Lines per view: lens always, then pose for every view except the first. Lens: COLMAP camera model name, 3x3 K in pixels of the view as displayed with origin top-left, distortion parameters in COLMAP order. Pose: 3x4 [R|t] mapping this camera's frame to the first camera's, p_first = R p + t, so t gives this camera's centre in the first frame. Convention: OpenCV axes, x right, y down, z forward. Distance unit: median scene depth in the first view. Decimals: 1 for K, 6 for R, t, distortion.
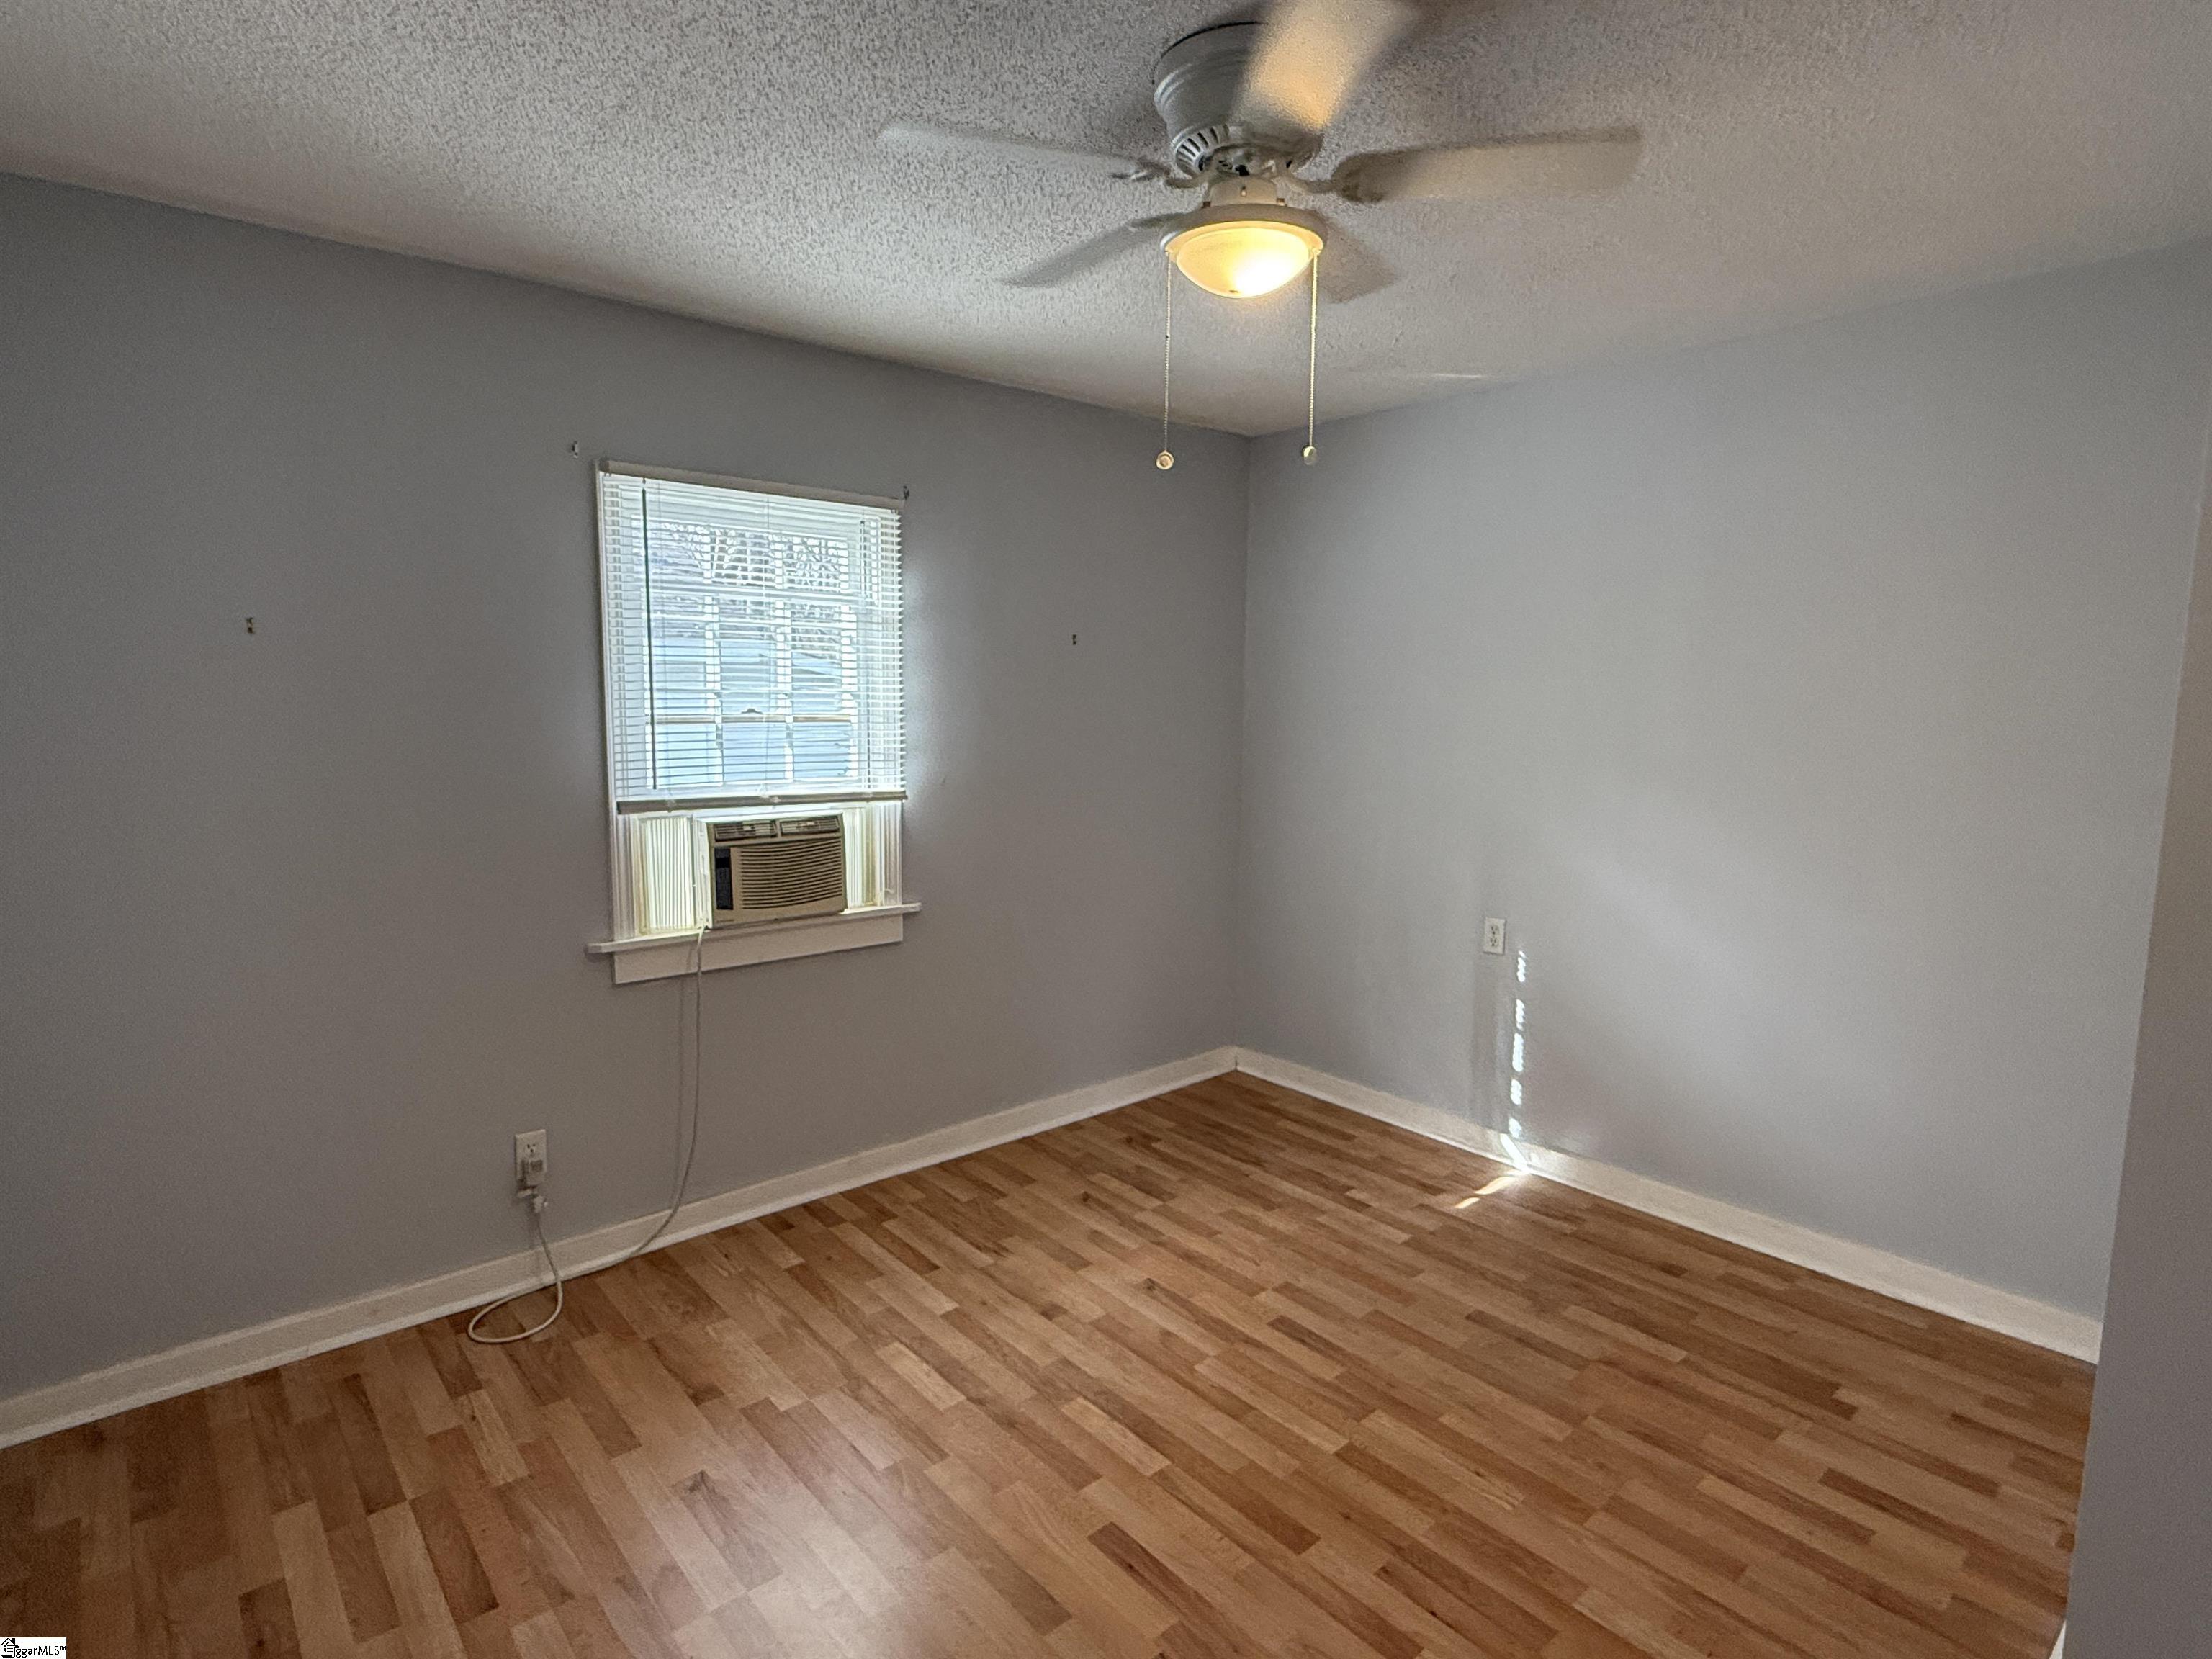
lens RADIAL K [[1162.5, 0, 1106.0], [0, 1162.5, 829.5], [0, 0, 1]] dist [-0.000021, 0.000299]
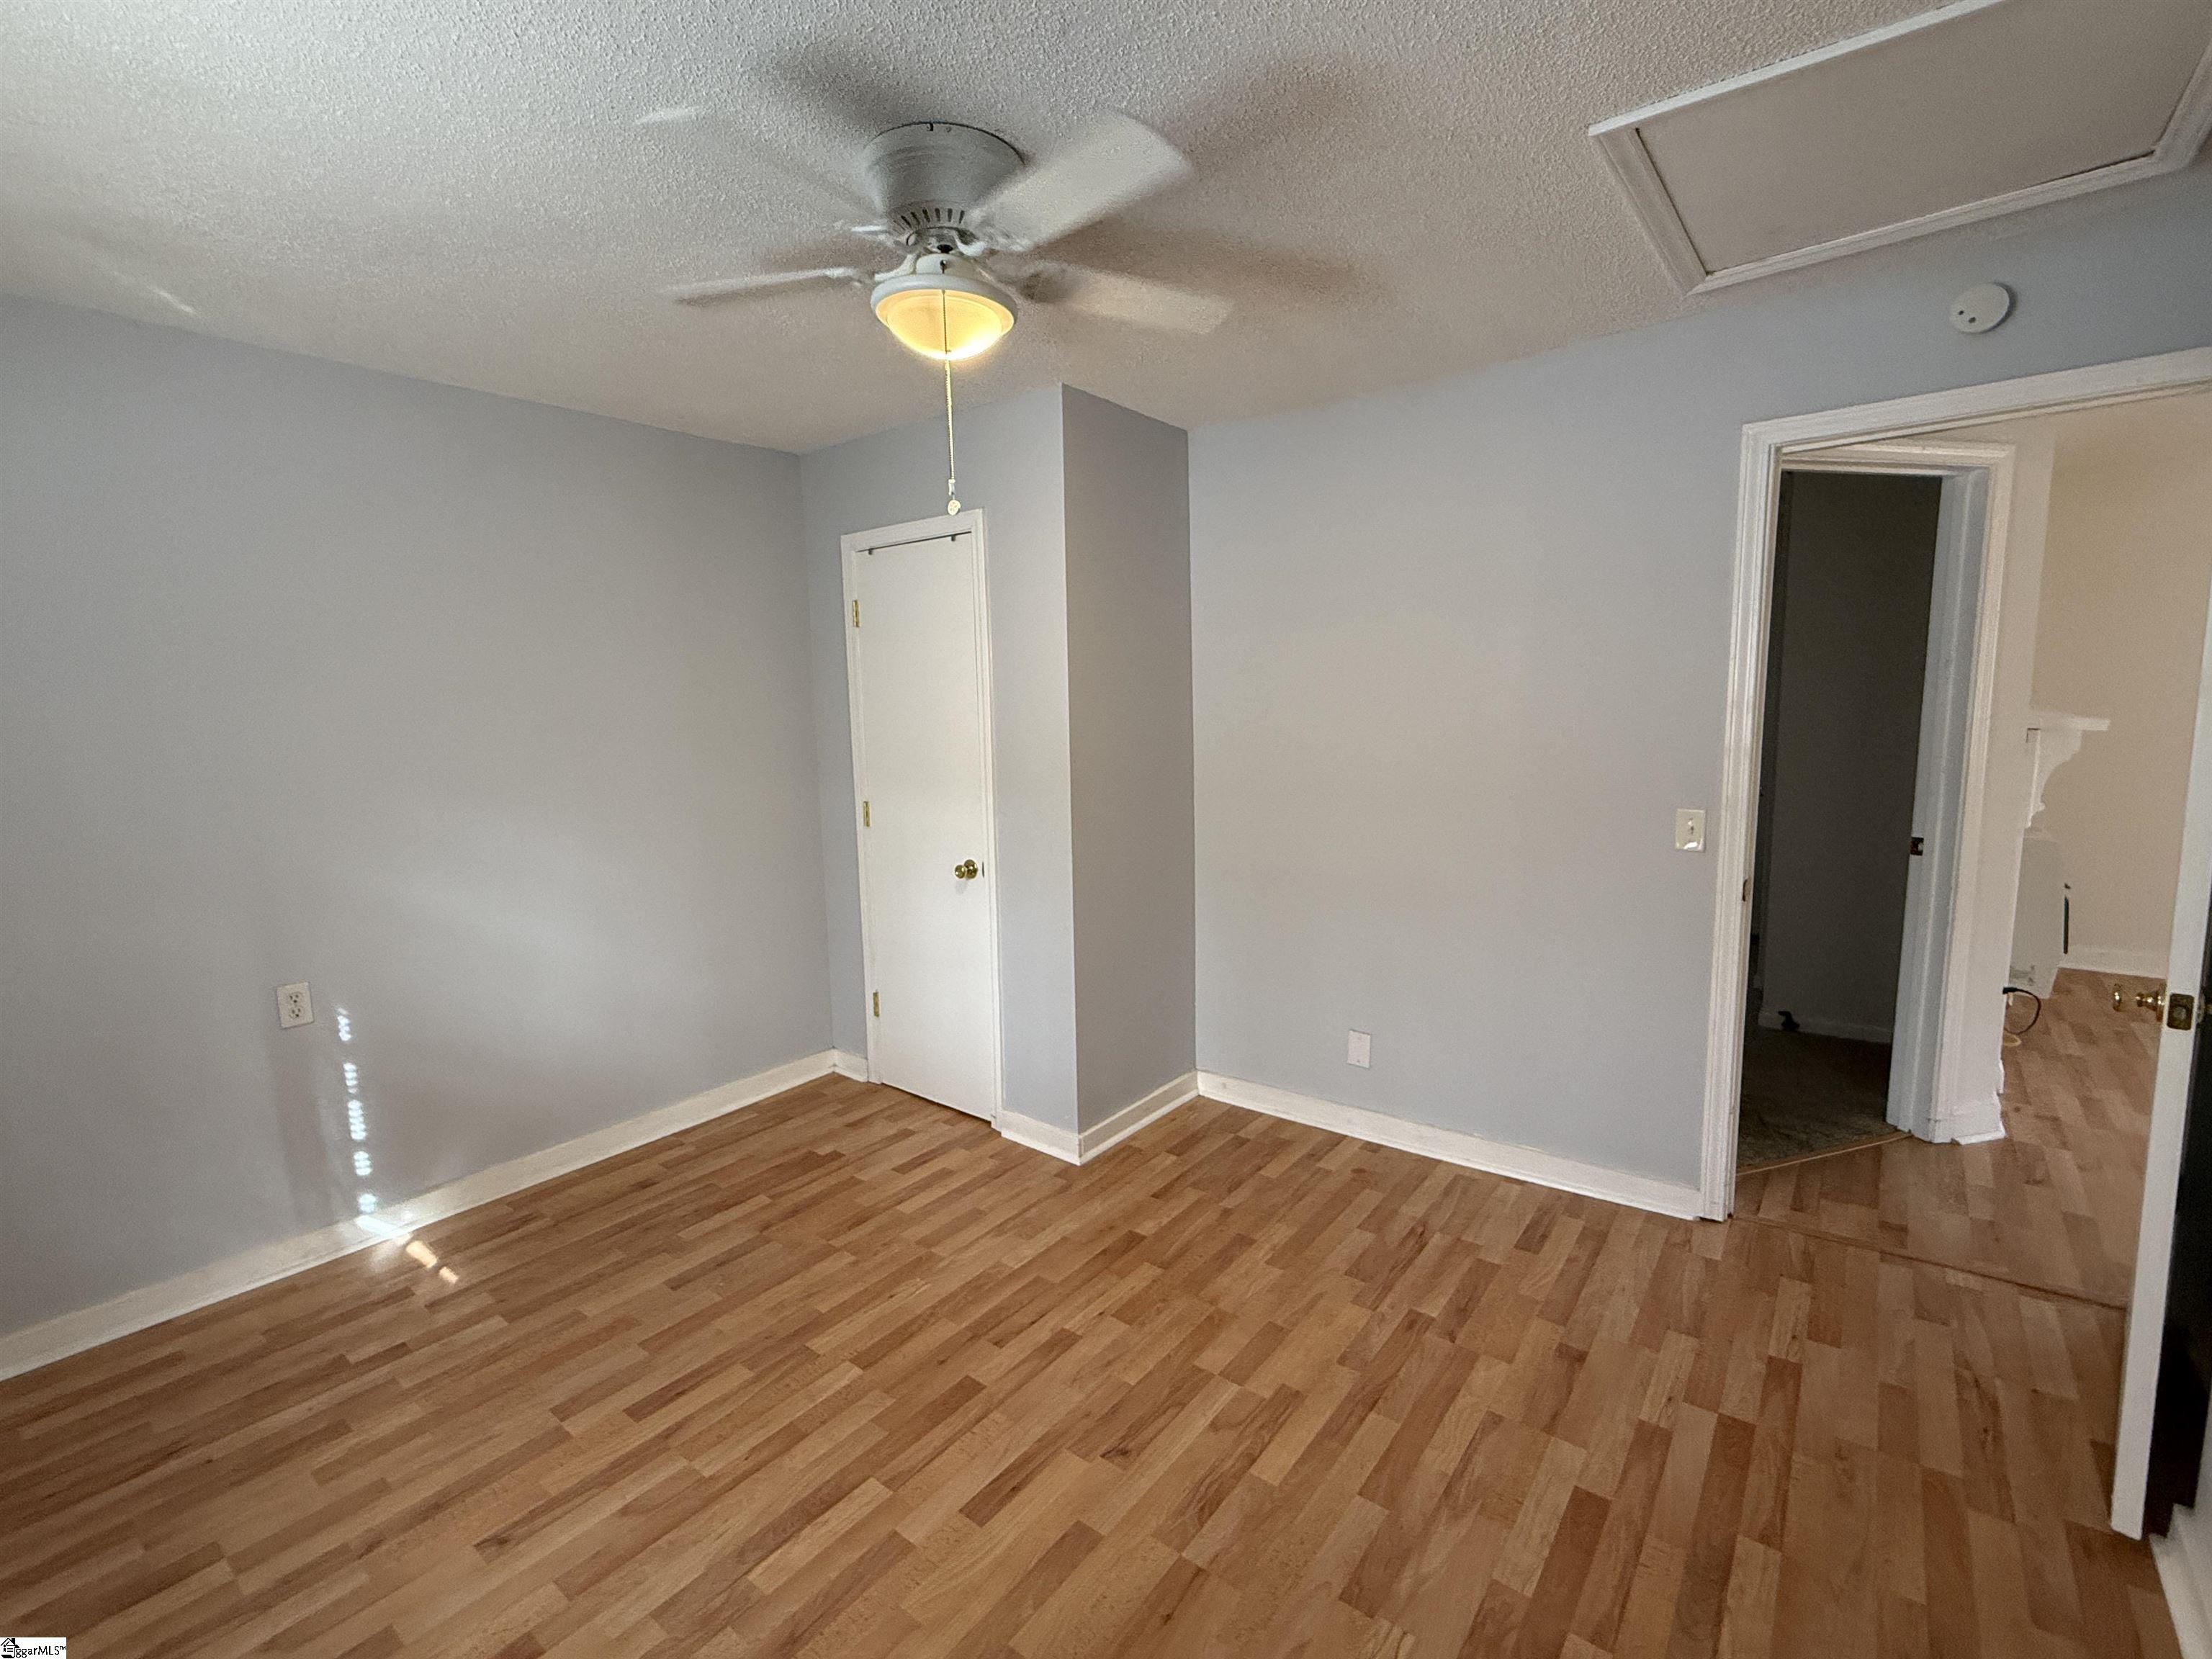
lens RADIAL K [[982.0, 0, 1106.0], [0, 982.0, 829.5], [0, 0, 1]] dist [0.004502, -0.000121]
pose [[-0.193924, -0.132398, 0.972041, -0.590005], [0.137247, 0.977445, 0.160515, -0.085955], [-0.971369, 0.164537, -0.171378, 0.694469]]
